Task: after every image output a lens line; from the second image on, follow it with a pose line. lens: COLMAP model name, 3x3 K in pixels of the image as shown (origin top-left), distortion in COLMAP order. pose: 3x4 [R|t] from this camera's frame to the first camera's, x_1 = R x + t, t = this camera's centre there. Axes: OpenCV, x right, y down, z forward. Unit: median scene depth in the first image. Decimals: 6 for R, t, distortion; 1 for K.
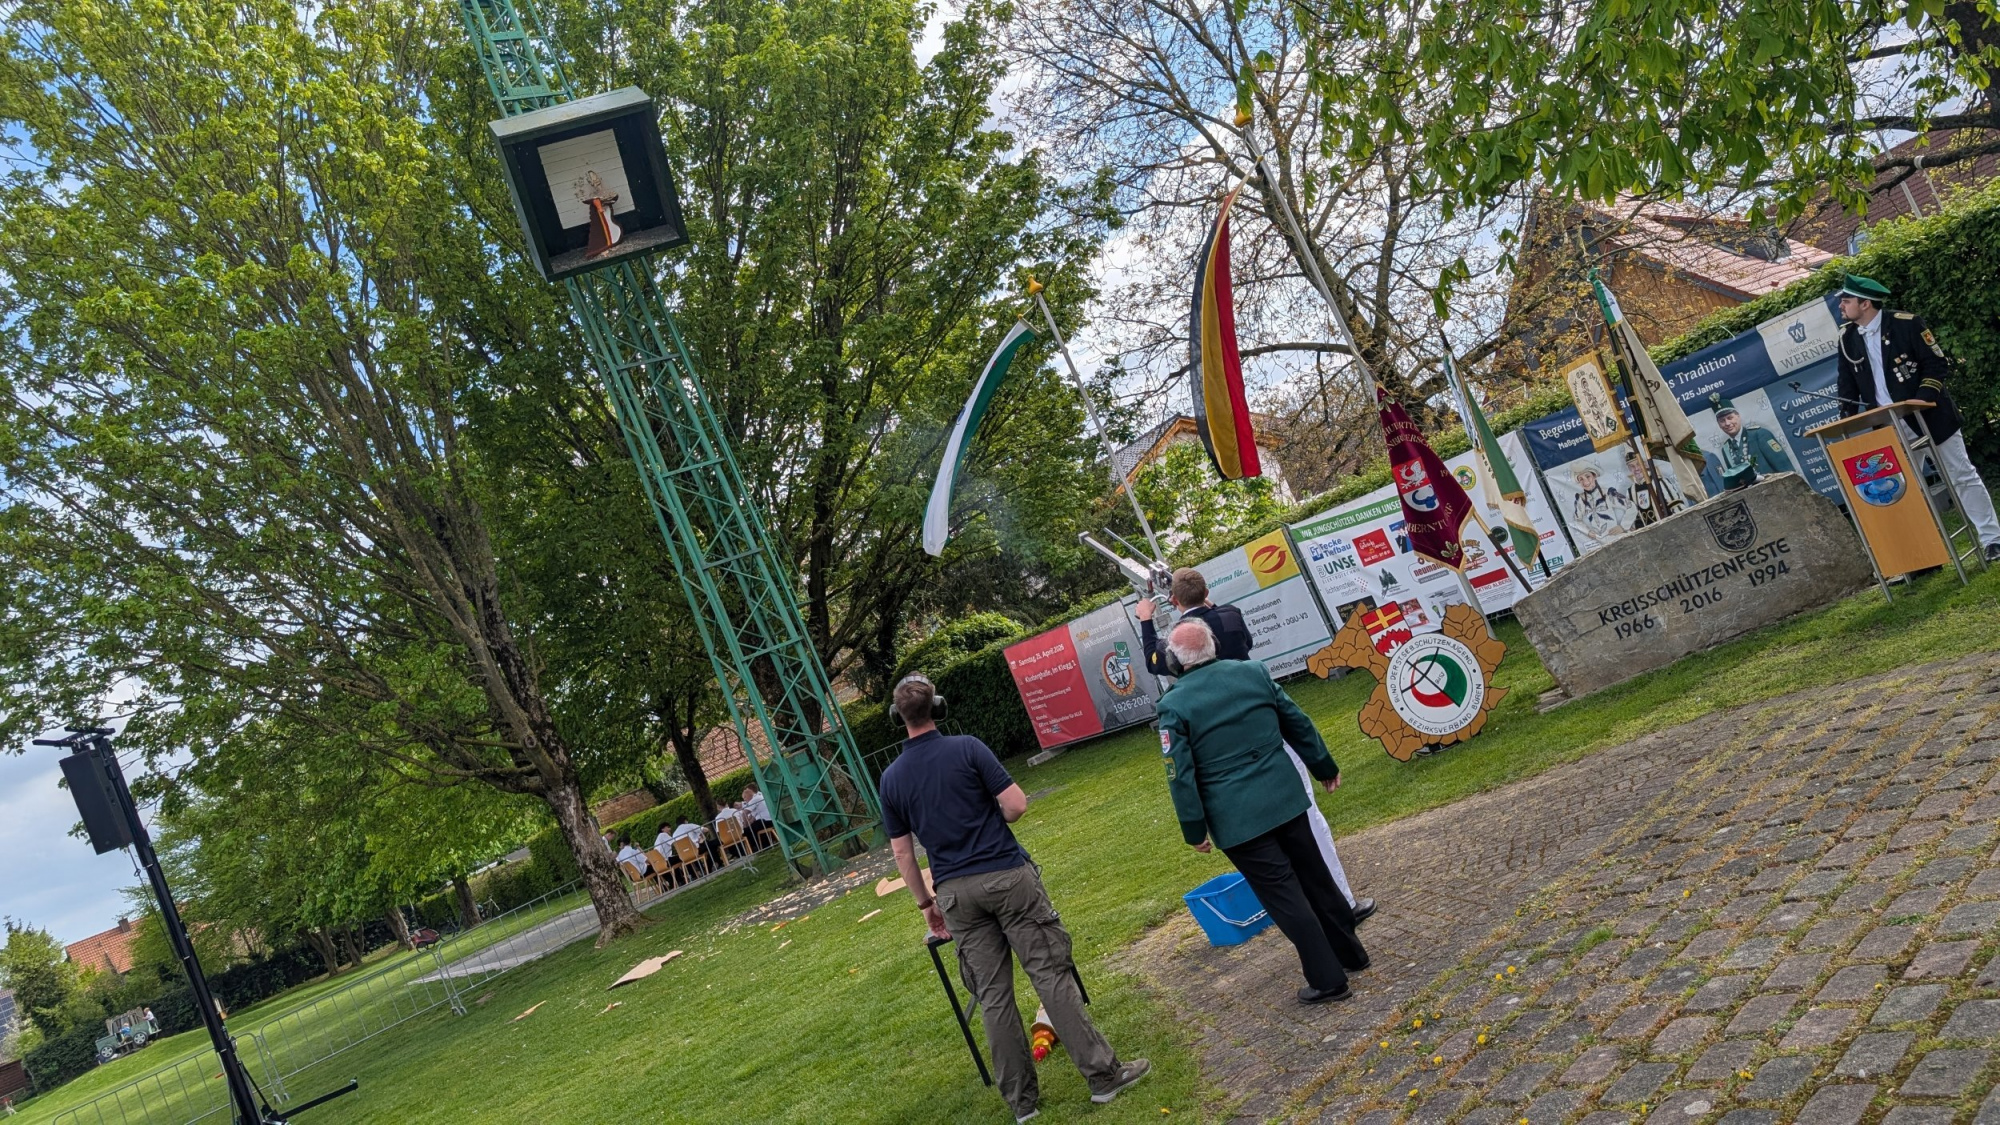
lens RADIAL K [[1511.4, 0, 1000.2], [0, 1511.4, 532.9], [0, 0, 1]] dist [-0.014379, -0.004767]
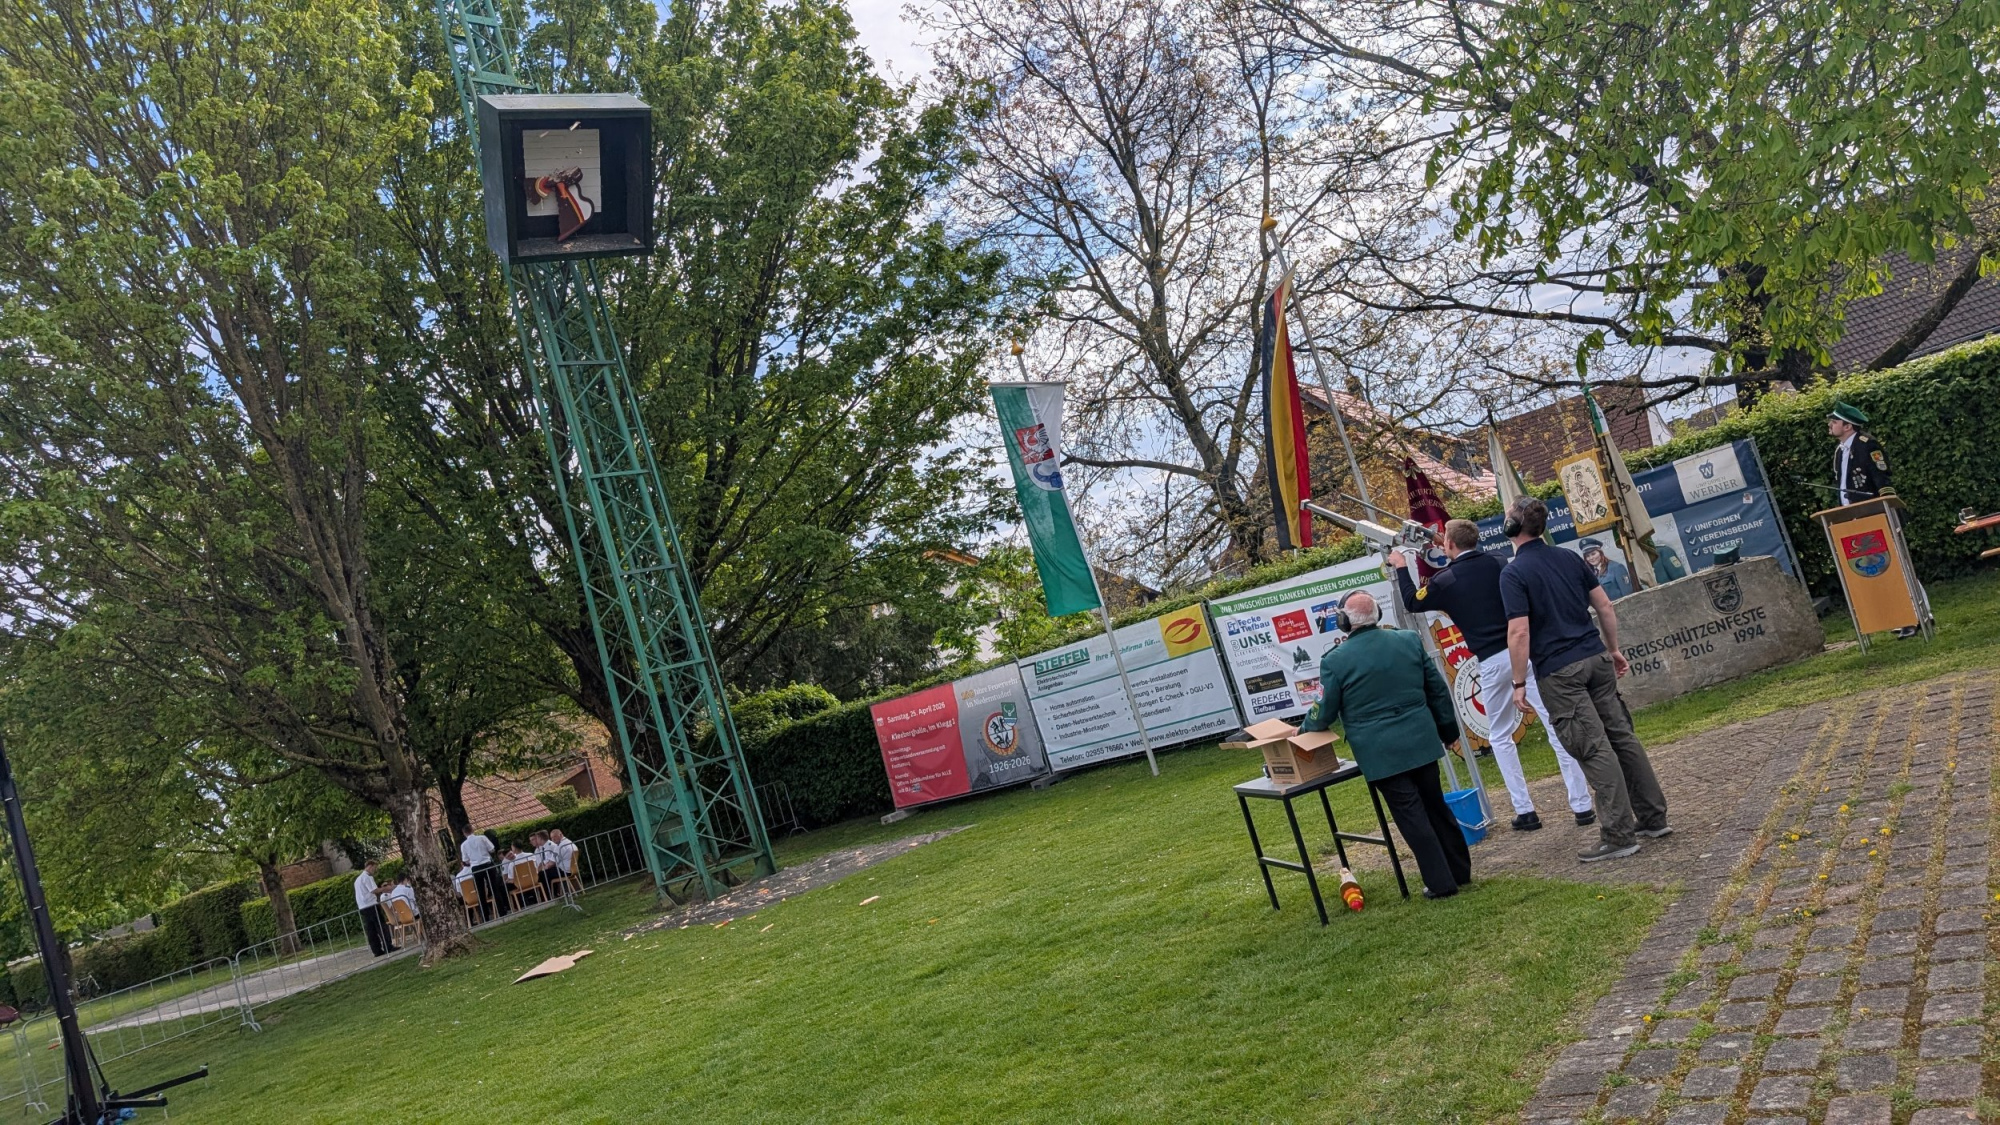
lens RADIAL K [[1536.8, 0, 938.4], [0, 1536.8, 554.9], [0, 0, 1]] dist [-0.004680, -0.004494]
pose [[0.955073, 0.146949, 0.257375, -0.300750], [-0.117333, 0.984945, -0.126953, 0.132055], [-0.272156, 0.091051, 0.957936, -0.019197]]
